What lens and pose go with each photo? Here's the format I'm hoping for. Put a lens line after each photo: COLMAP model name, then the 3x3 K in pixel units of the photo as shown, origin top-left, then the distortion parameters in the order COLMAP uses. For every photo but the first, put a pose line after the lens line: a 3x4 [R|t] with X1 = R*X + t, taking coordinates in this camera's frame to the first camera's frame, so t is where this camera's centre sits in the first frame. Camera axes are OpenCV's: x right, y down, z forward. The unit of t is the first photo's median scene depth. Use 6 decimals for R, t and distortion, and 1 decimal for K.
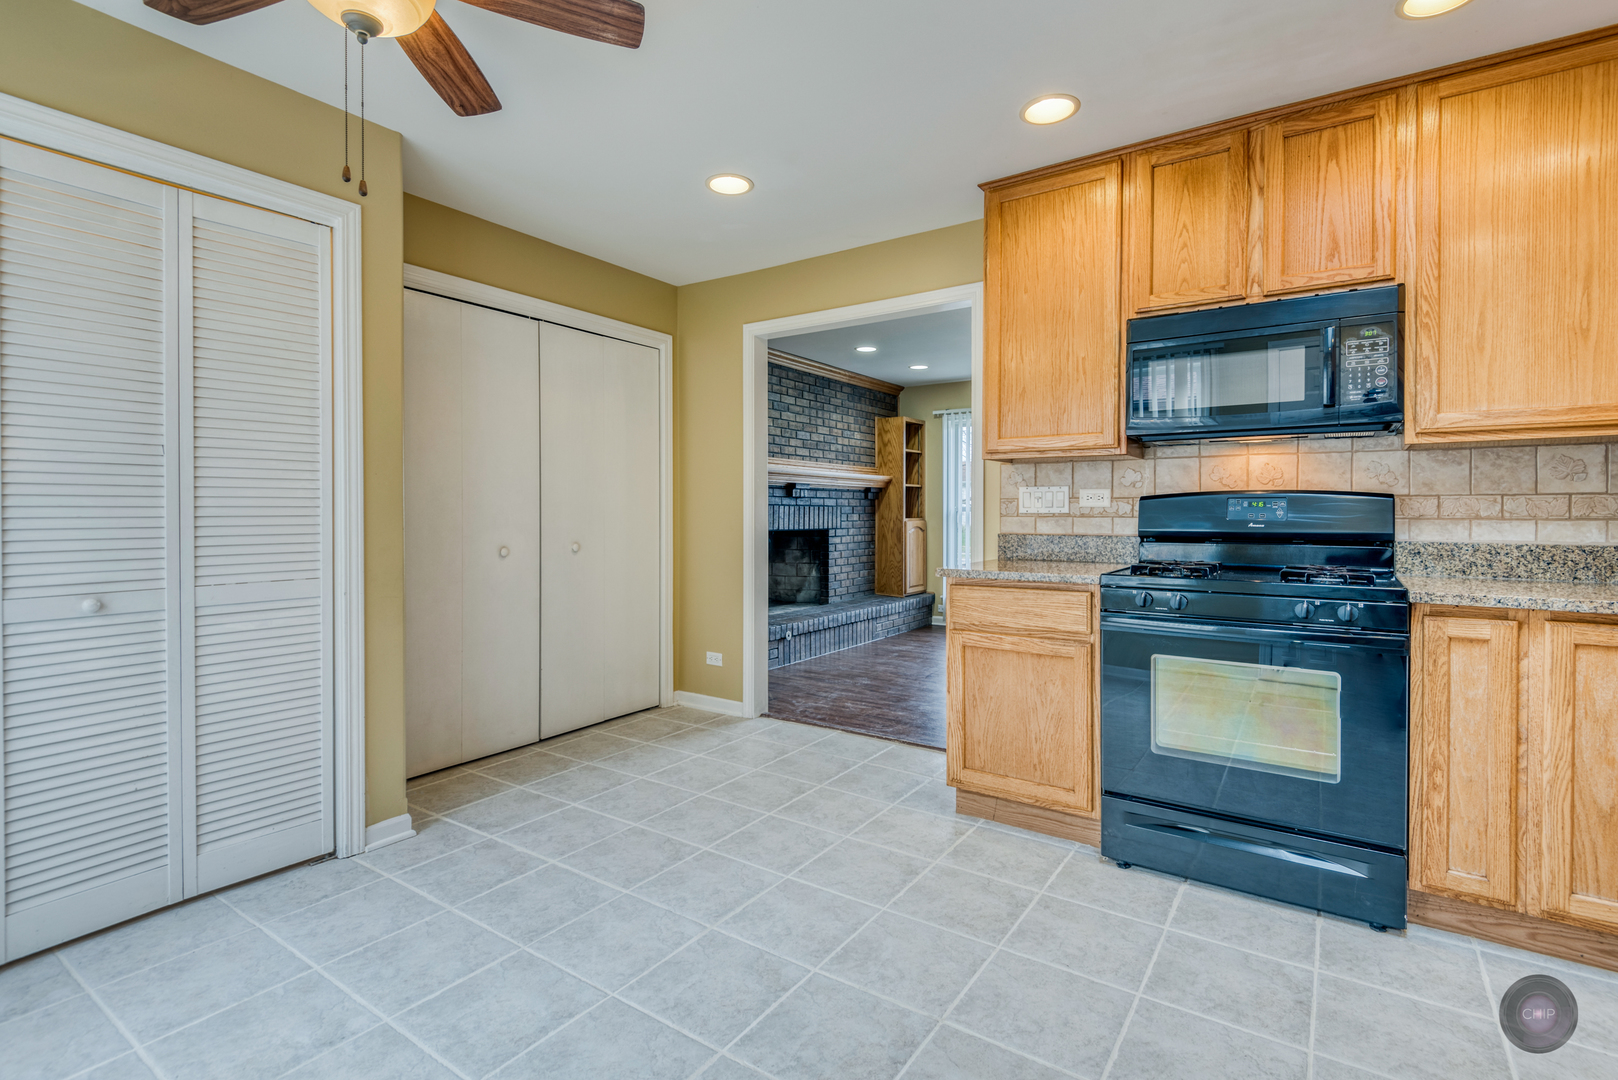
lens RADIAL K [[747.2, 0, 845.0], [0, 747.2, 518.4], [0, 0, 1]] dist [0.022274, -0.014726]
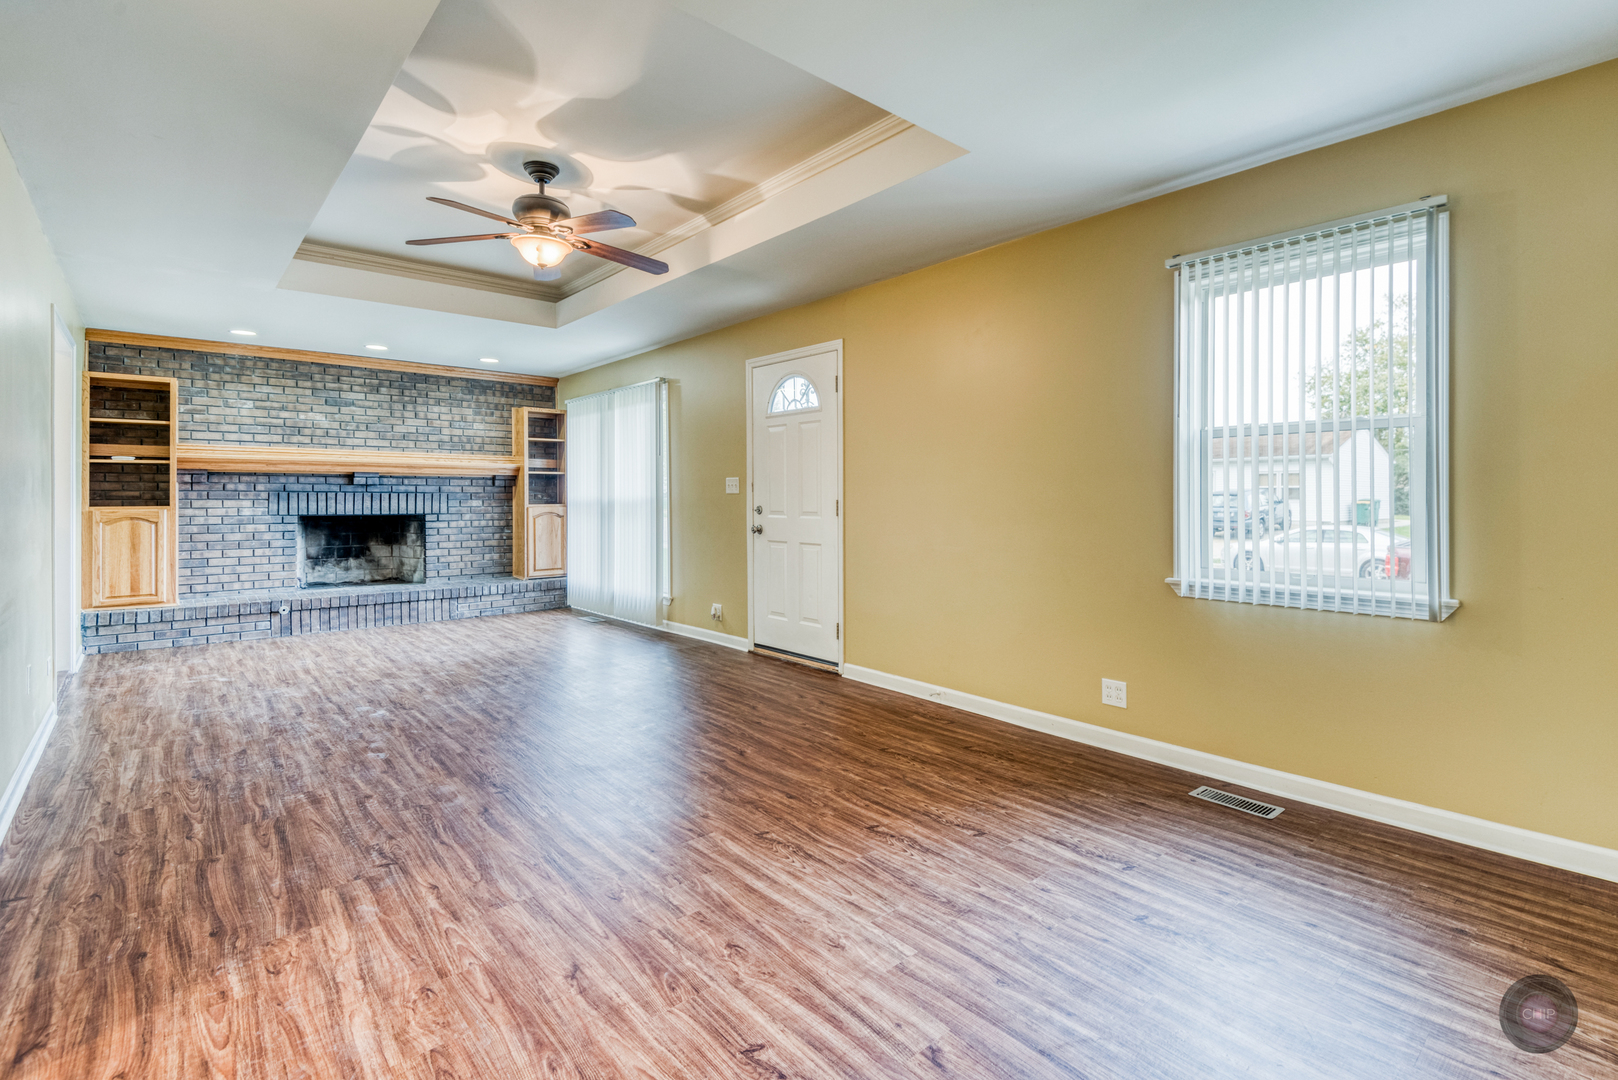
lens RADIAL K [[747.2, 0, 830.1], [0, 747.2, 499.4], [0, 0, 1]] dist [0.022274, -0.014726]
pose [[0.965990, -0.002021, -0.258570, 4.810464], [-0.000108, 0.999966, -0.008220, 0.011274], [0.258578, 0.007969, 0.965958, 0.646763]]
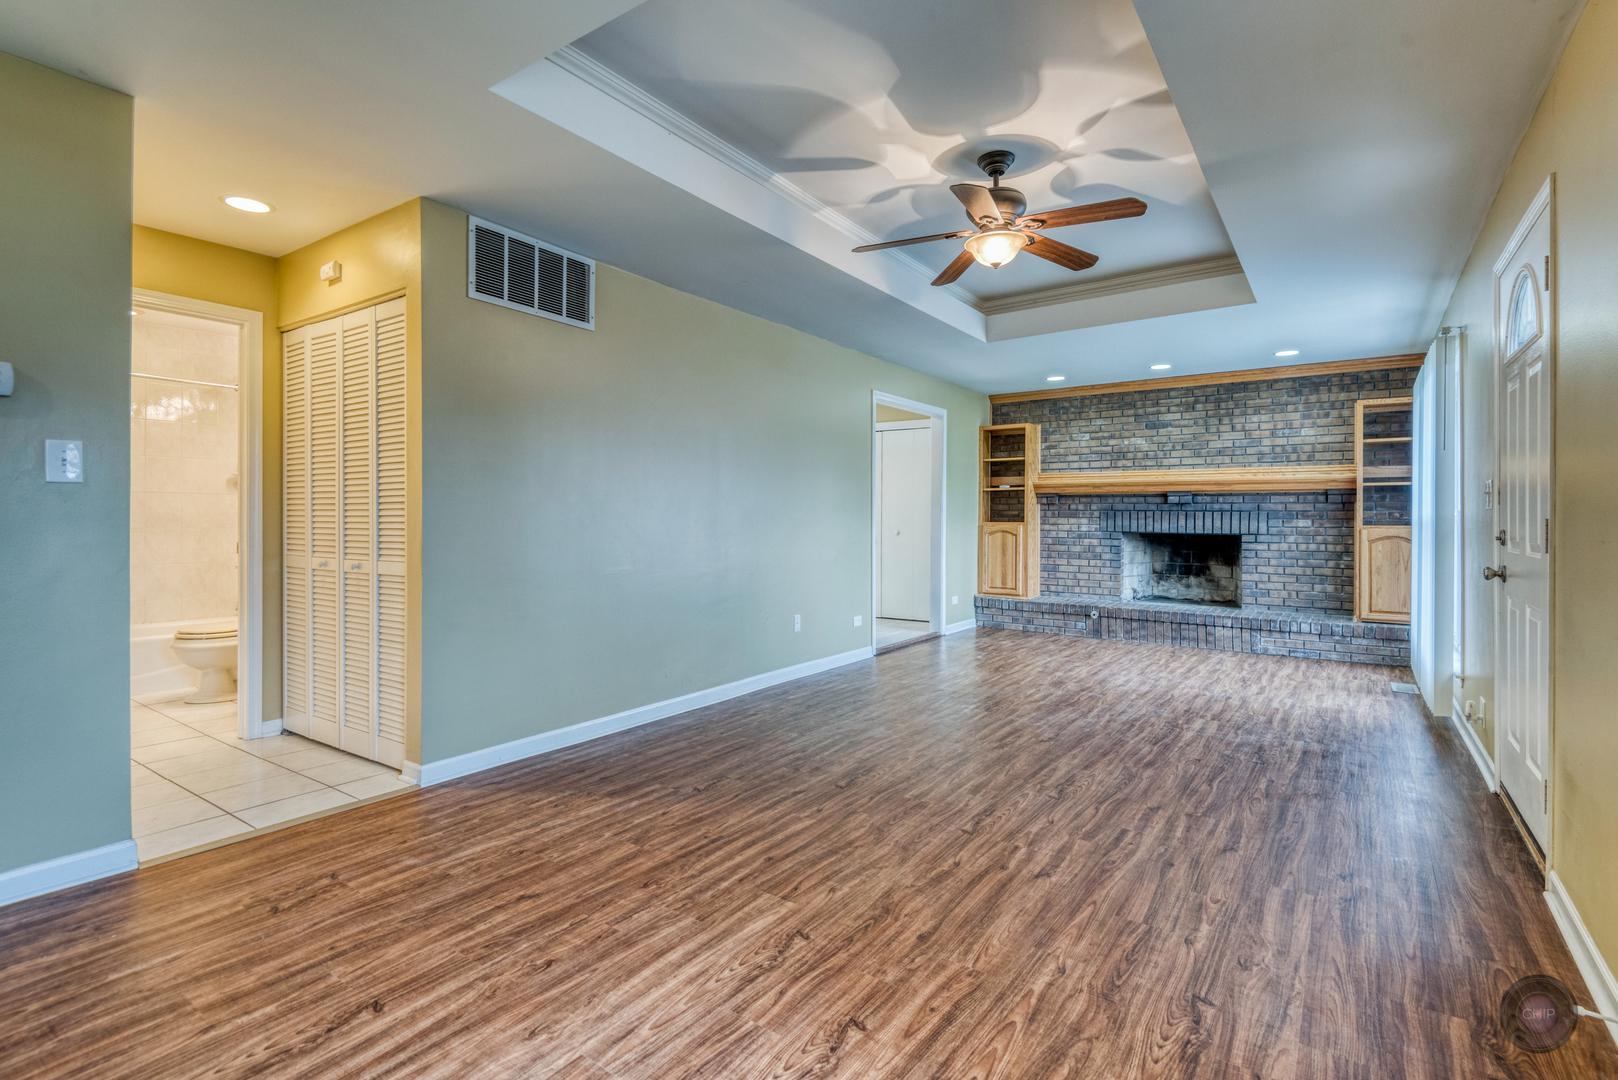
lens RADIAL K [[747.2, 0, 824.1], [0, 747.2, 522.4], [0, 0, 1]] dist [0.022274, -0.014726]
pose [[-0.018958, 0.005827, -0.999803, 5.769787], [-0.013958, 0.999884, 0.006093, 0.000557], [0.999723, 0.014071, -0.018875, 2.753887]]
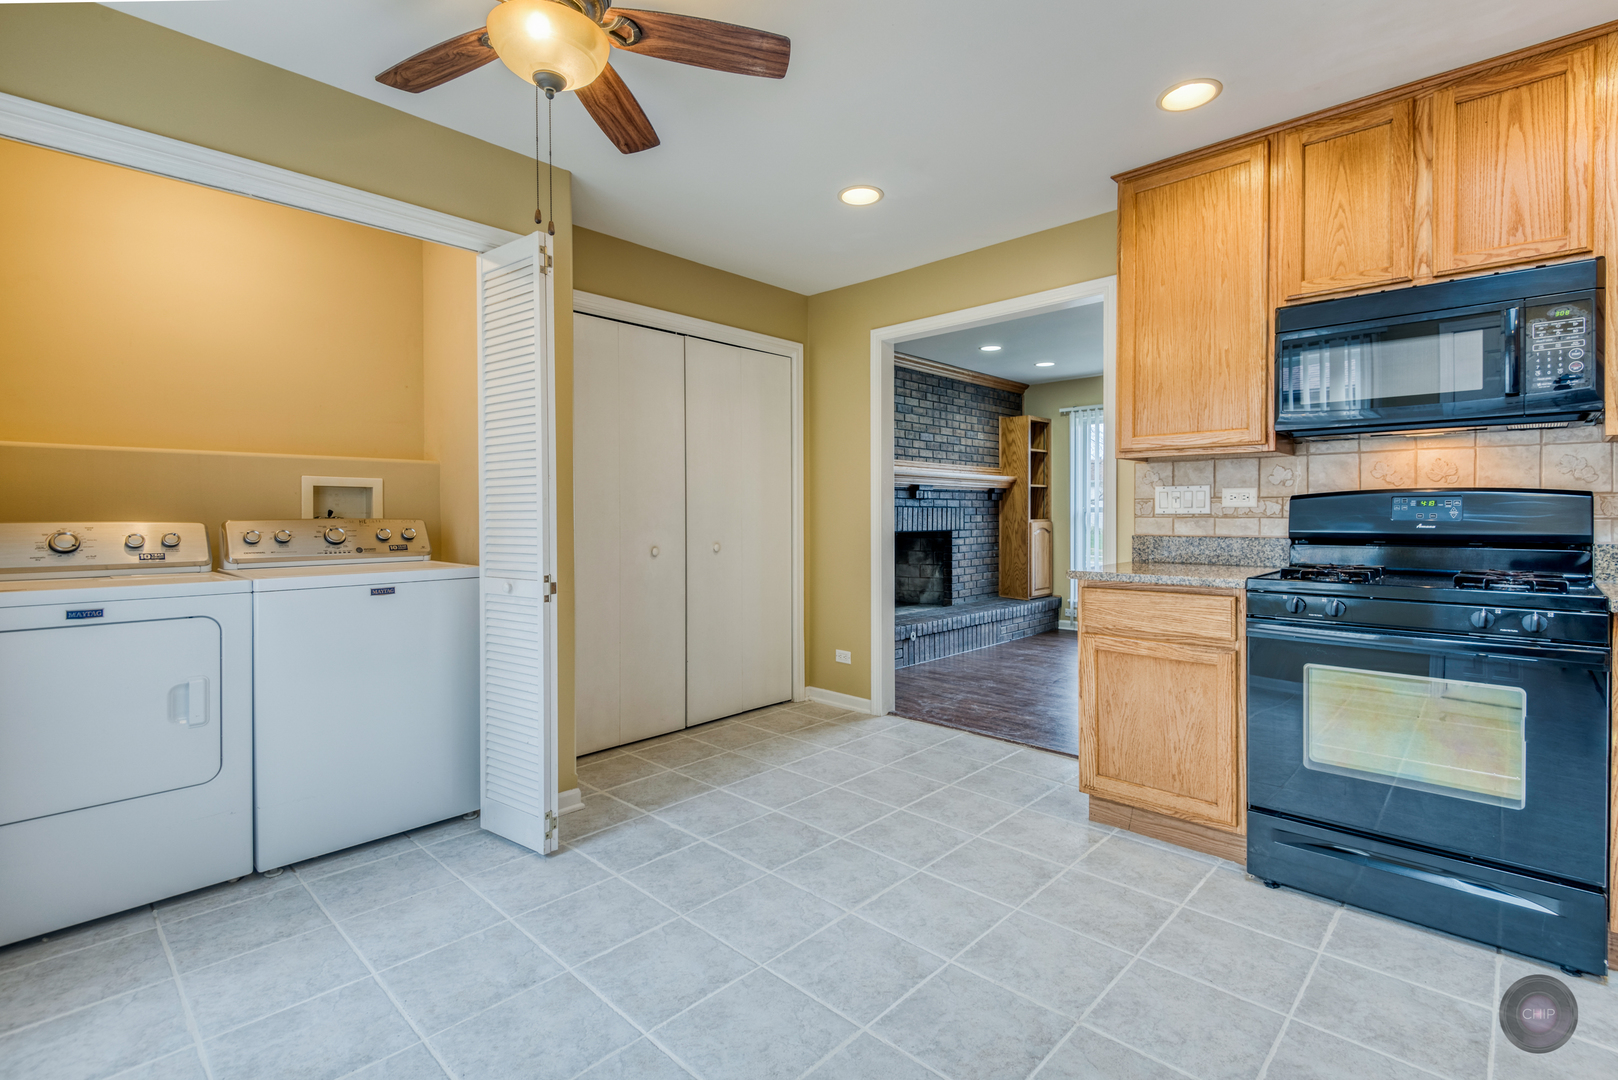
lens RADIAL K [[747.2, 0, 857.8], [0, 747.2, 520.8], [0, 0, 1]] dist [0.022274, -0.014726]
pose [[0.989402, -0.001893, -0.145190, -0.008796], [0.002086, 0.999997, 0.001174, -0.000077], [0.145187, -0.001464, 0.989403, -0.017747]]
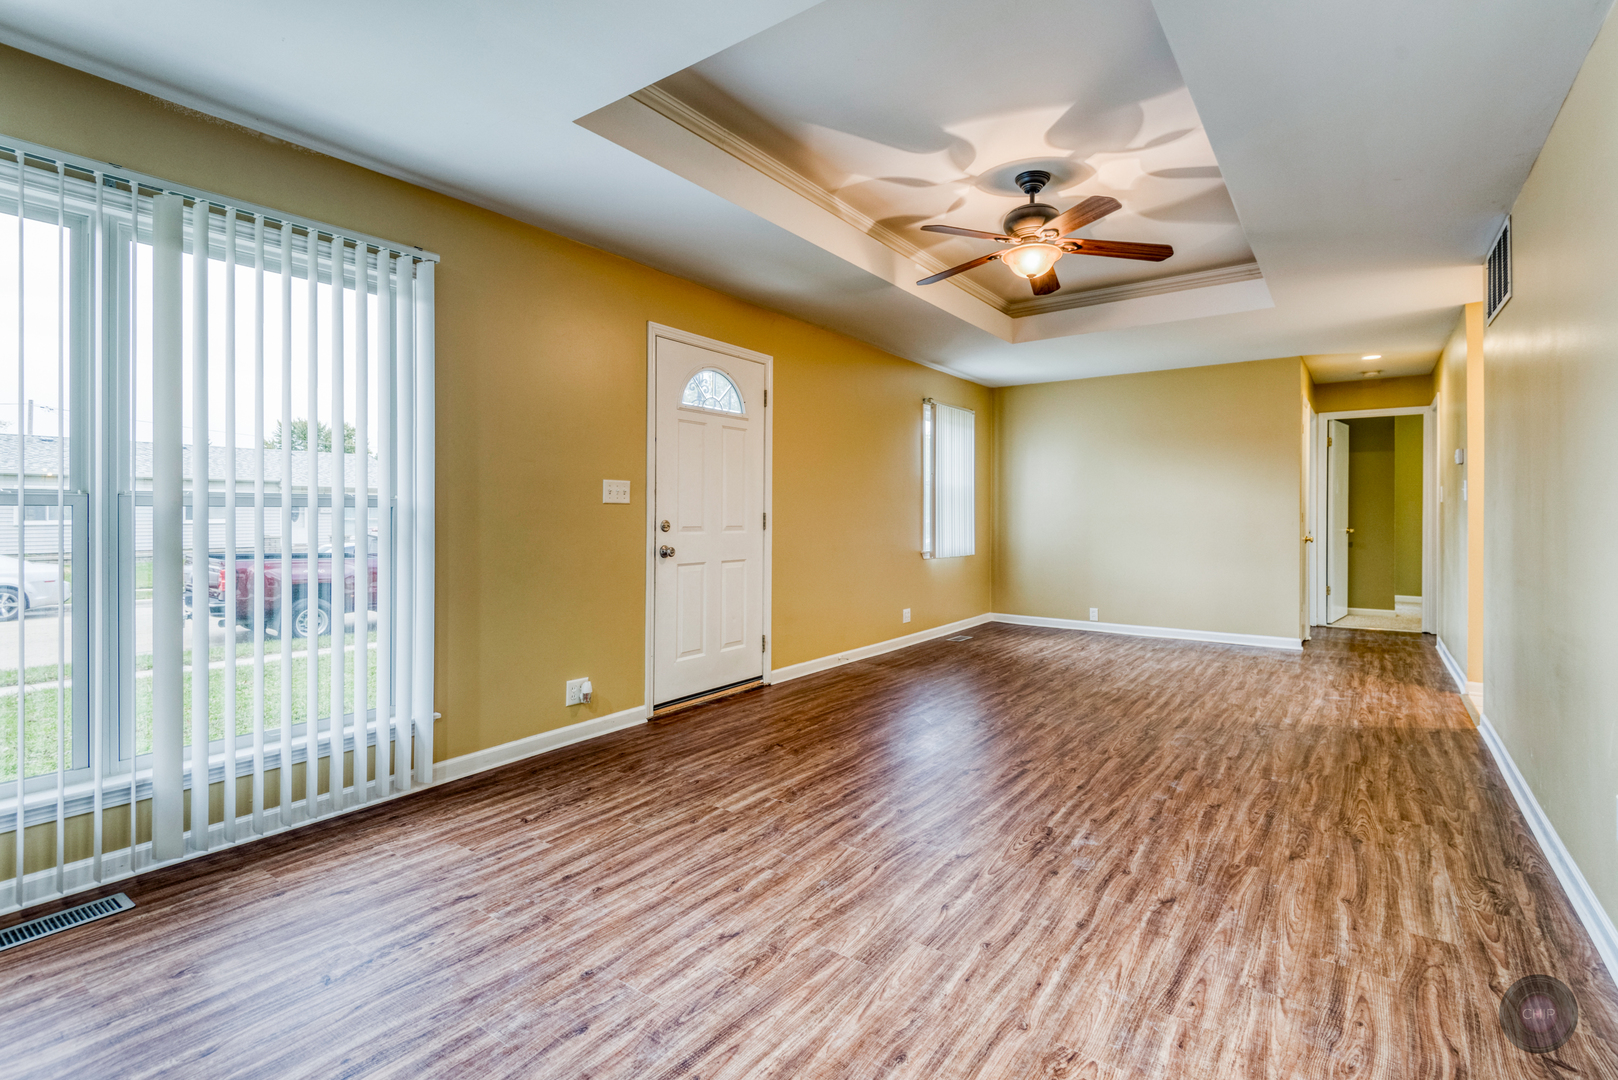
lens RADIAL K [[747.2, 0, 820.5], [0, 747.2, 512.8], [0, 0, 1]] dist [0.022274, -0.014726]
pose [[0.042903, 0.000211, 0.999079, -0.289749], [0.007836, 0.999969, -0.000547, -0.017464], [-0.999048, 0.007853, 0.042900, 4.097496]]
